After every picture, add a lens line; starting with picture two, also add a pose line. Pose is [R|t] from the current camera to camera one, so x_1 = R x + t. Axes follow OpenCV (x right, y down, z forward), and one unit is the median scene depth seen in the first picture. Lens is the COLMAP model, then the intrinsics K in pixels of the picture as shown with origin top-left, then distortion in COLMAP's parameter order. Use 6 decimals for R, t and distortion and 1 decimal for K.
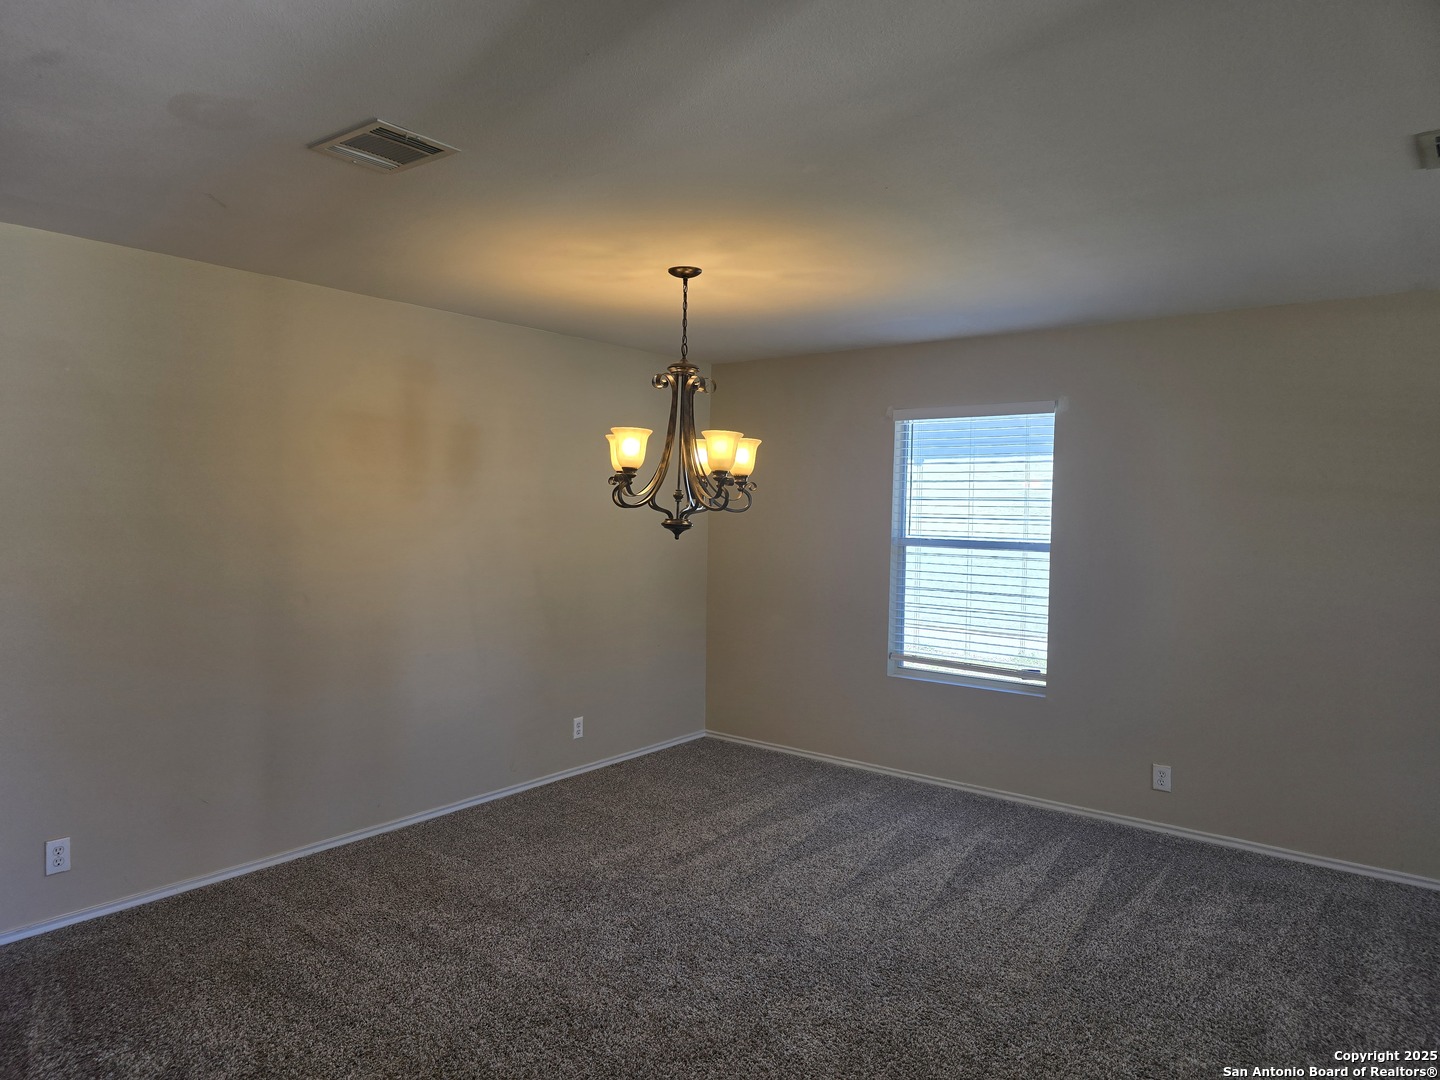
lens RADIAL K [[971.2, 0, 706.9], [0, 971.2, 533.1], [0, 0, 1]] dist [0.040473, -0.019111]
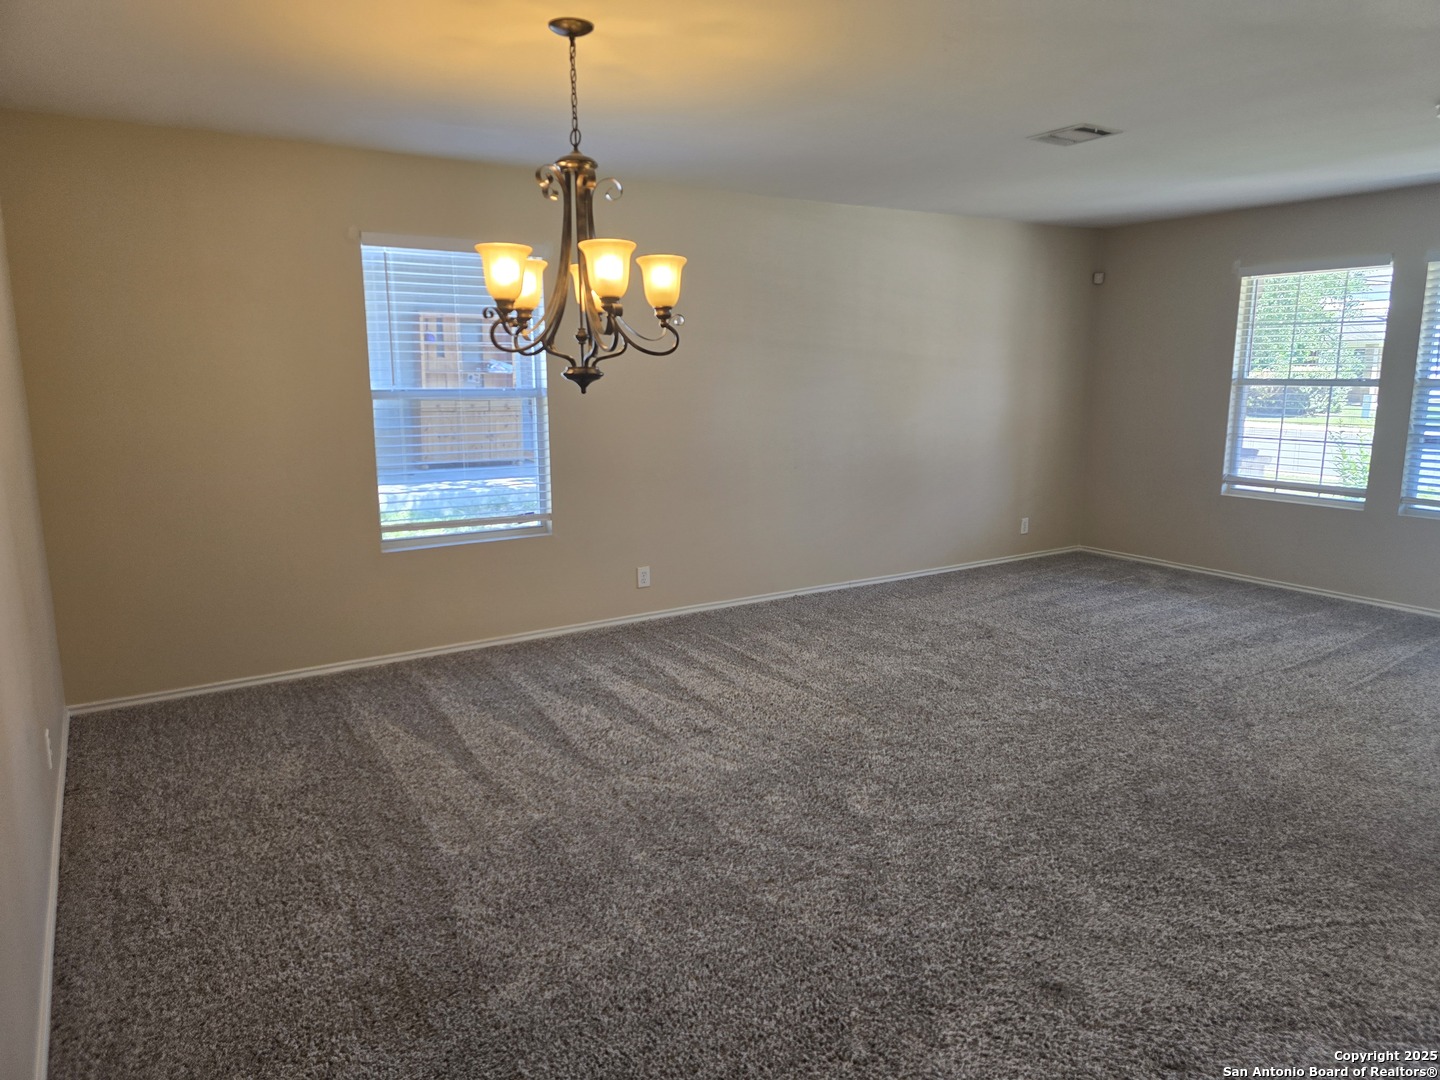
lens RADIAL K [[971.2, 0, 718.2], [0, 971.2, 549.2], [0, 0, 1]] dist [0.040473, -0.019111]
pose [[0.333697, -0.199187, 0.921396, -0.745271], [0.040524, 0.979549, 0.197082, -0.020845], [-0.941809, -0.028427, 0.334944, 0.629334]]
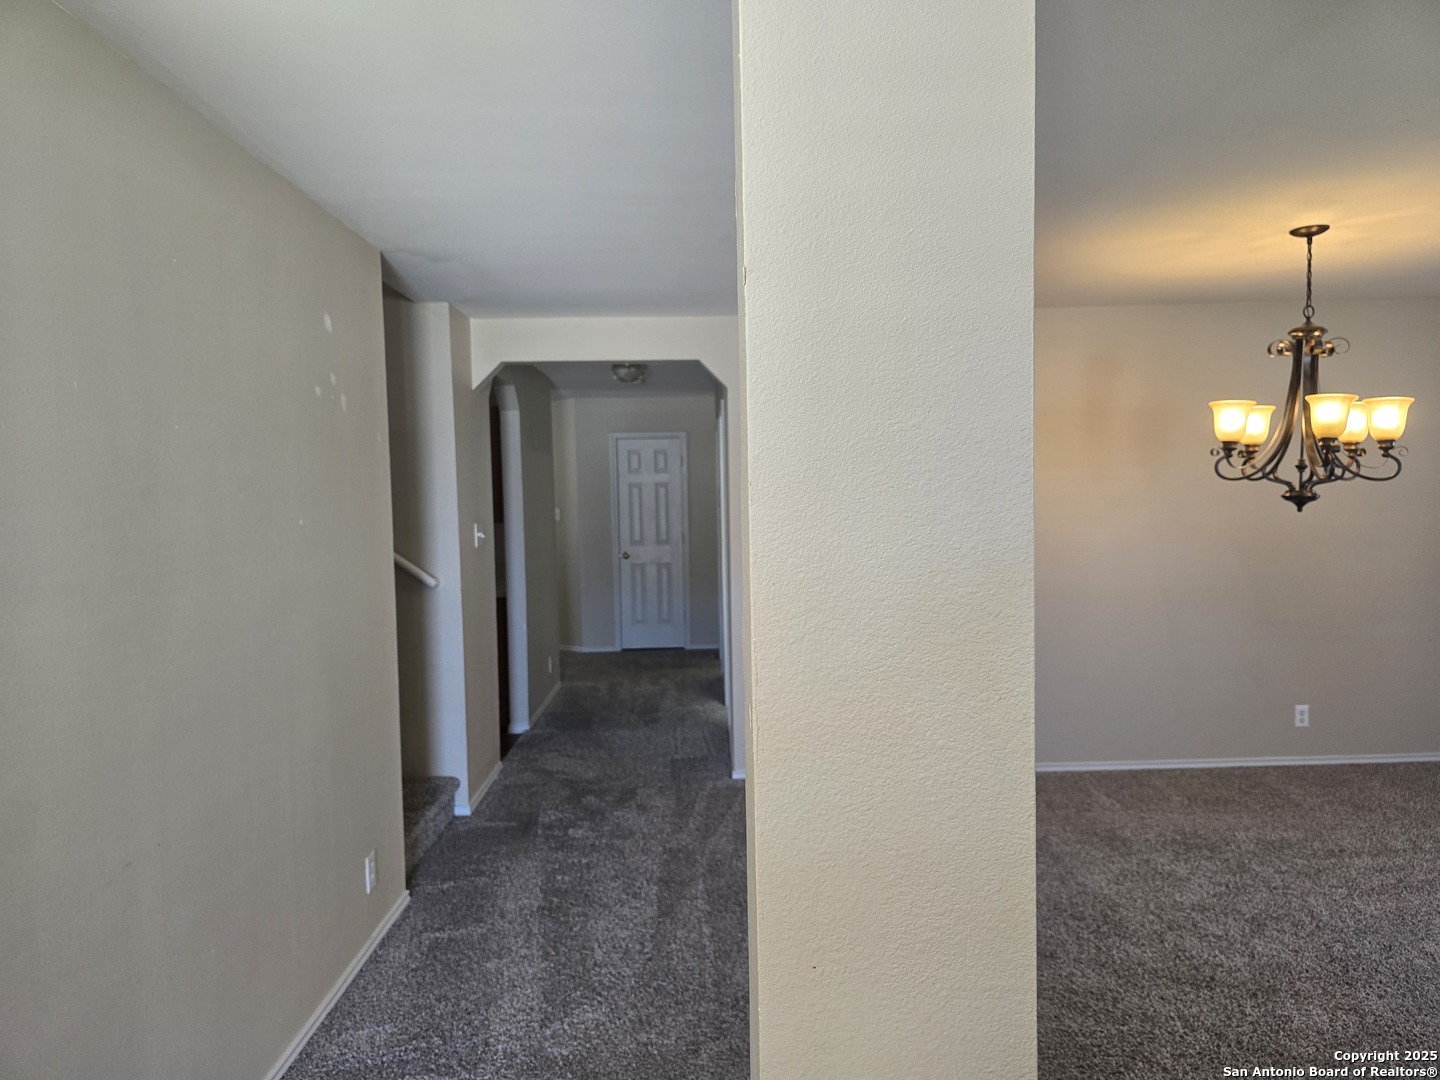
lens RADIAL K [[971.2, 0, 722.1], [0, 971.2, 540.2], [0, 0, 1]] dist [0.040473, -0.019111]
pose [[0.649047, 0.009395, -0.760691, 0.338322], [0.005745, 0.999835, 0.017250, 0.014756], [0.760727, -0.015567, 0.648885, -0.067004]]
